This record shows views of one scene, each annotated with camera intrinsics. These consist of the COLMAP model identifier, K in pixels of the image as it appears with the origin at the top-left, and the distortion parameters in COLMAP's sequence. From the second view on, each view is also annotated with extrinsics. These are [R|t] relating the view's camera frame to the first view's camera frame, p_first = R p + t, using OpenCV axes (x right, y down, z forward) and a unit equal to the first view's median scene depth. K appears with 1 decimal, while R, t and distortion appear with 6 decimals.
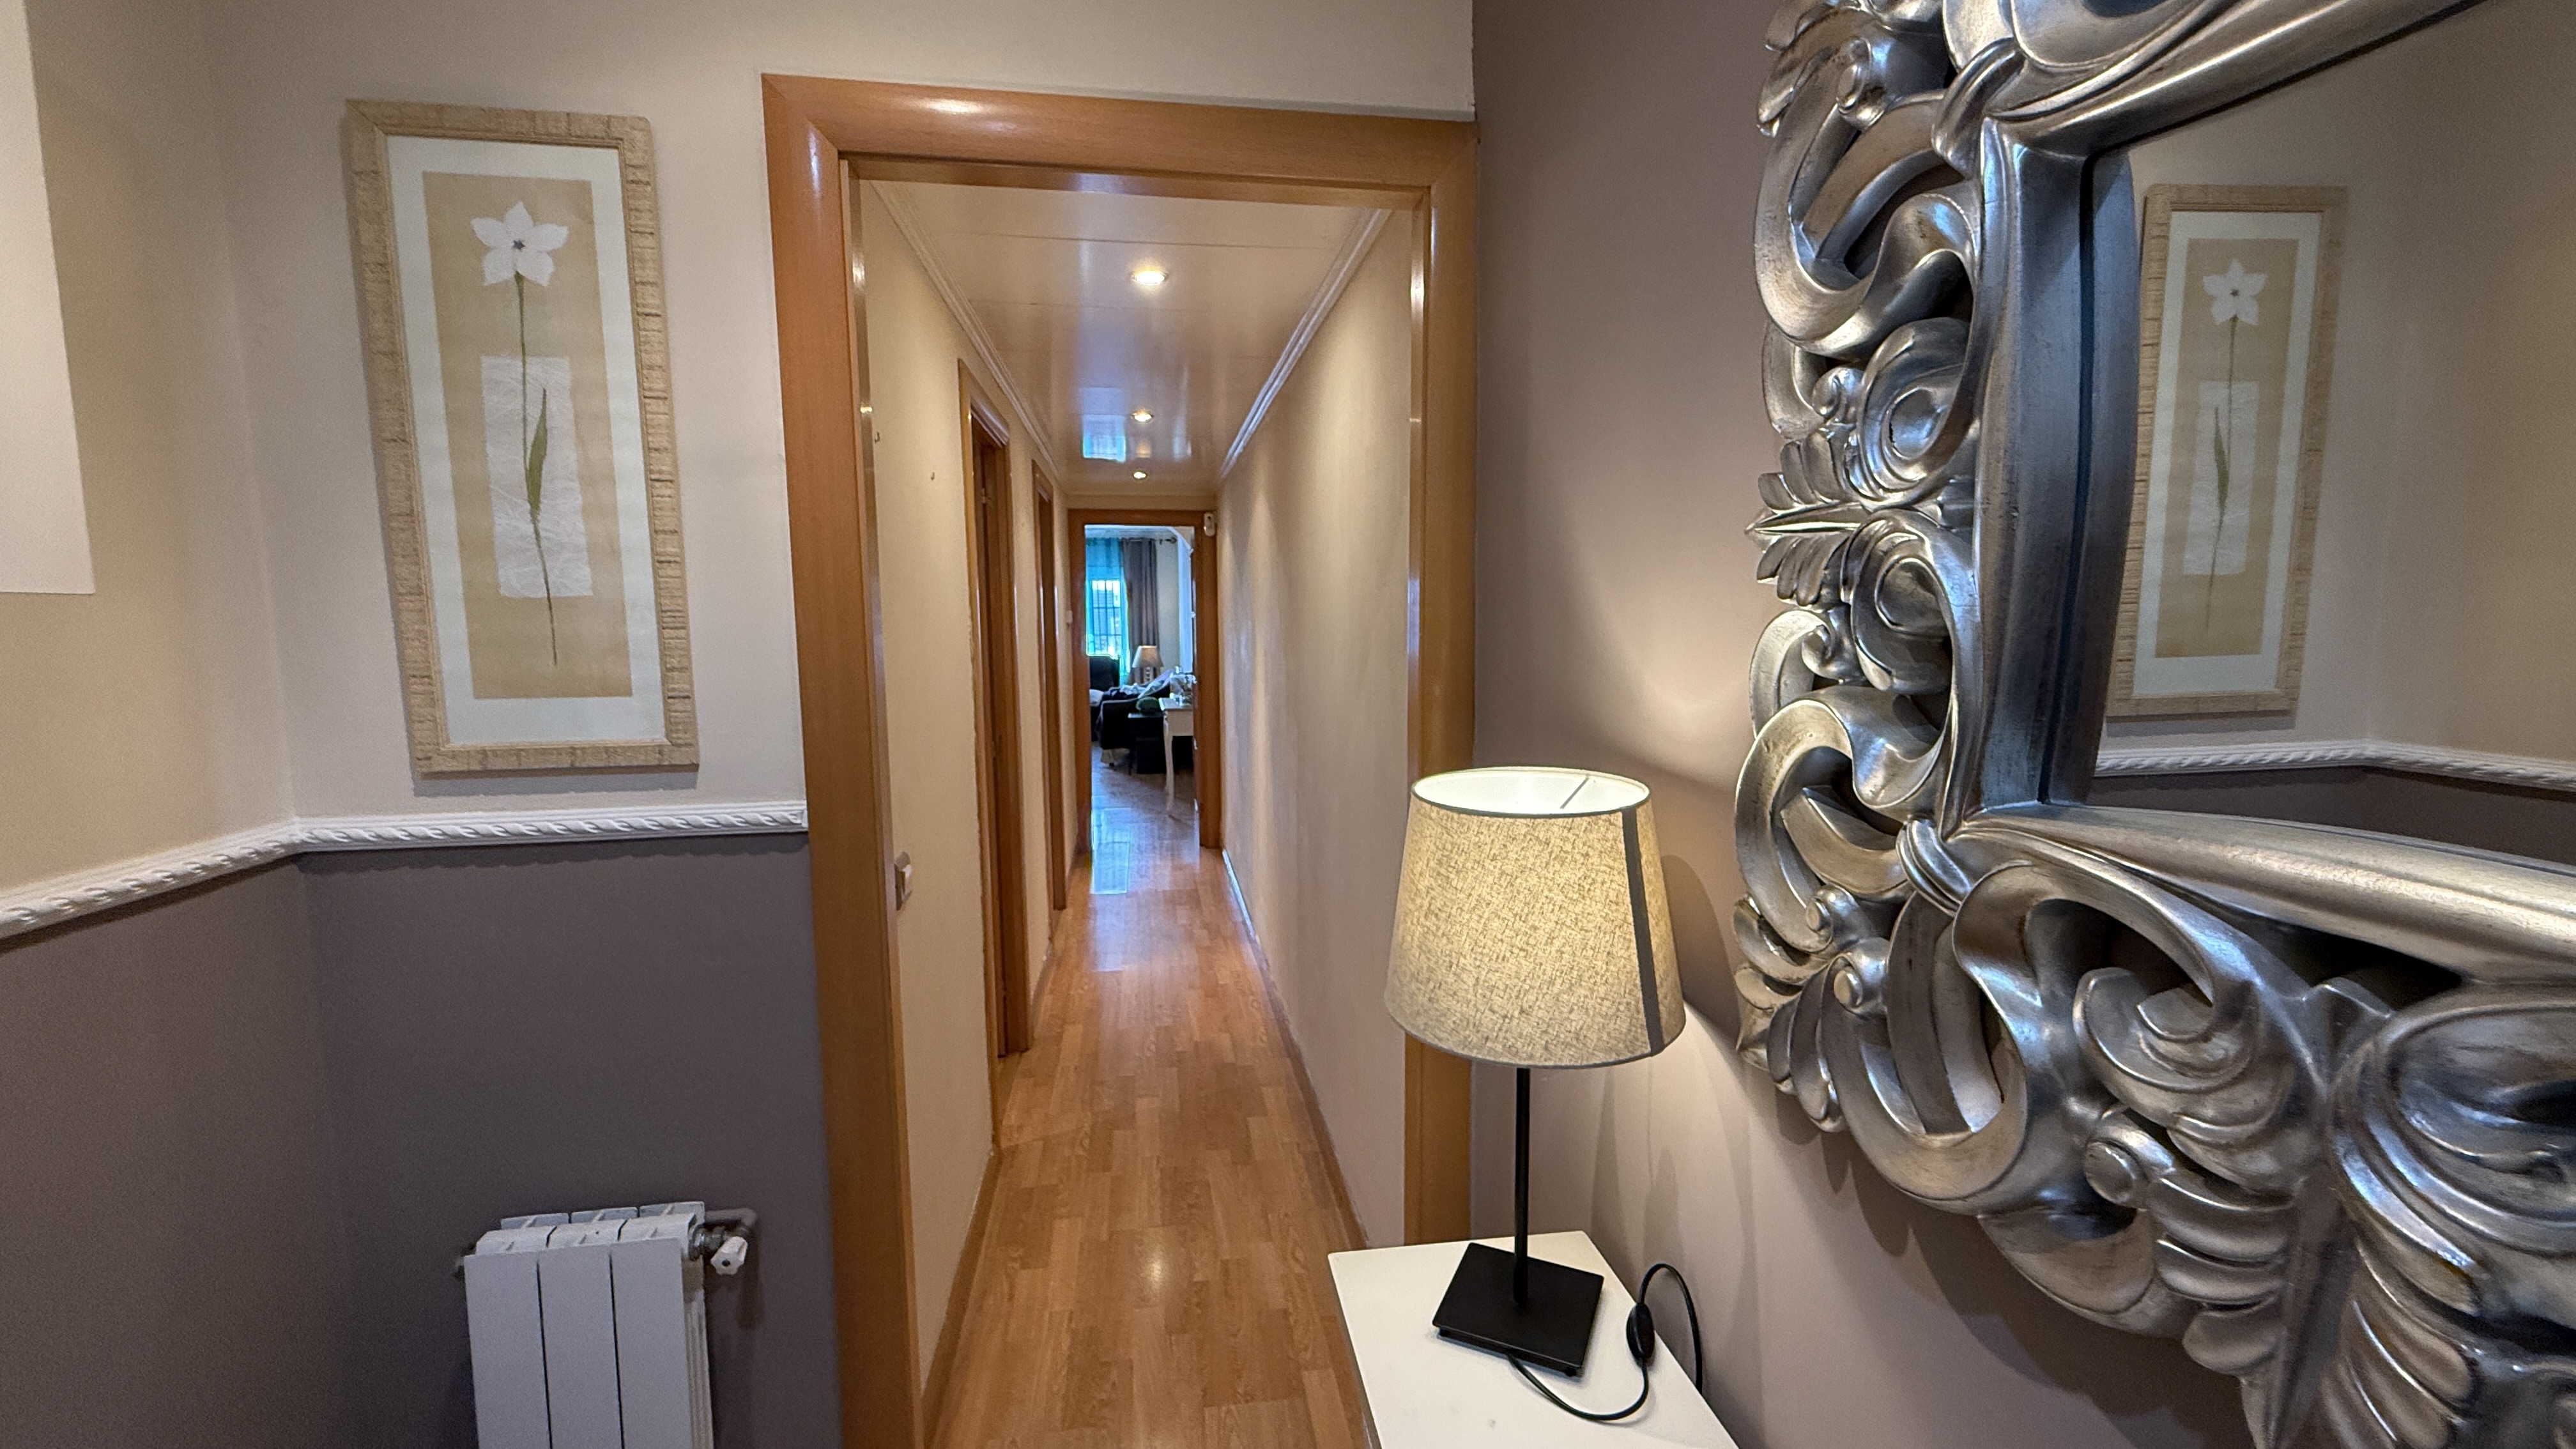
lens RADIAL K [[1022.7, 0, 1288.0], [0, 1022.7, 724.5], [0, 0, 1]] dist [0.000283, -0.000209]
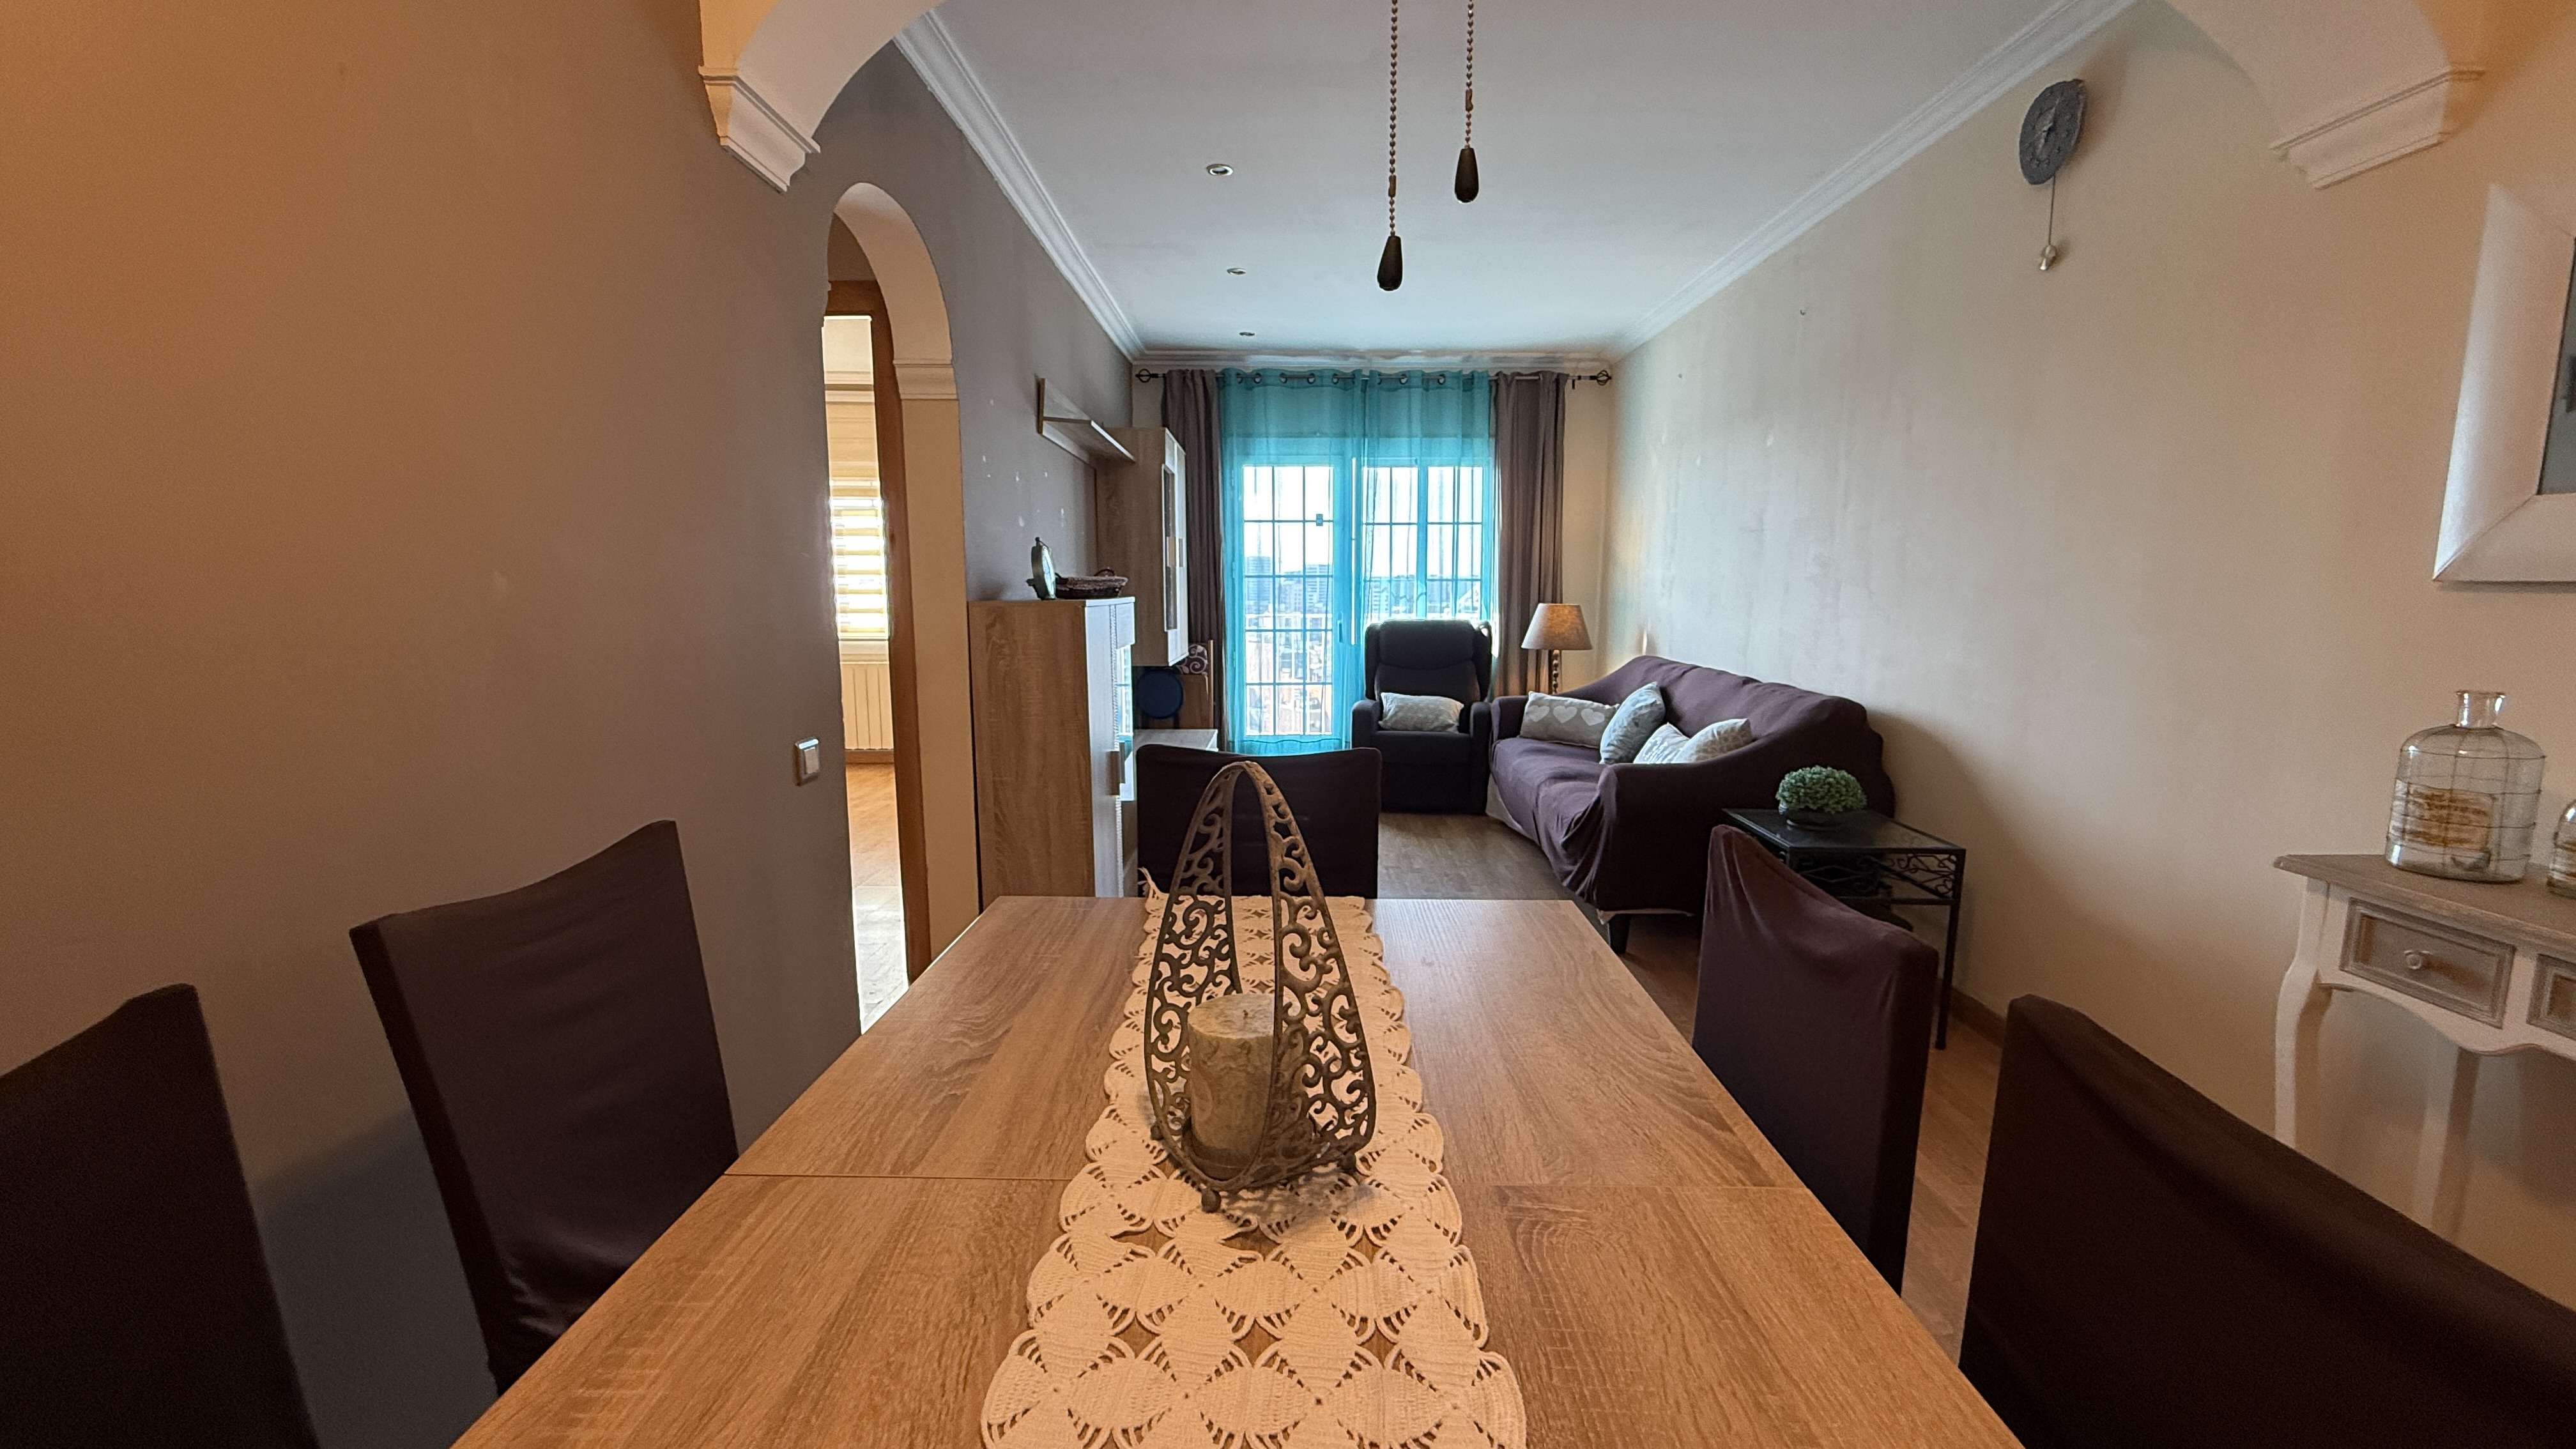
lens RADIAL K [[1022.7, 0, 1288.0], [0, 1022.7, 724.5], [0, 0, 1]] dist [0.000283, -0.000209]
pose [[0.989031, 0.028370, -0.144958, -0.184582], [-0.024048, 0.999215, 0.031487, -0.033573], [0.145738, -0.027656, 0.988937, 0.513280]]
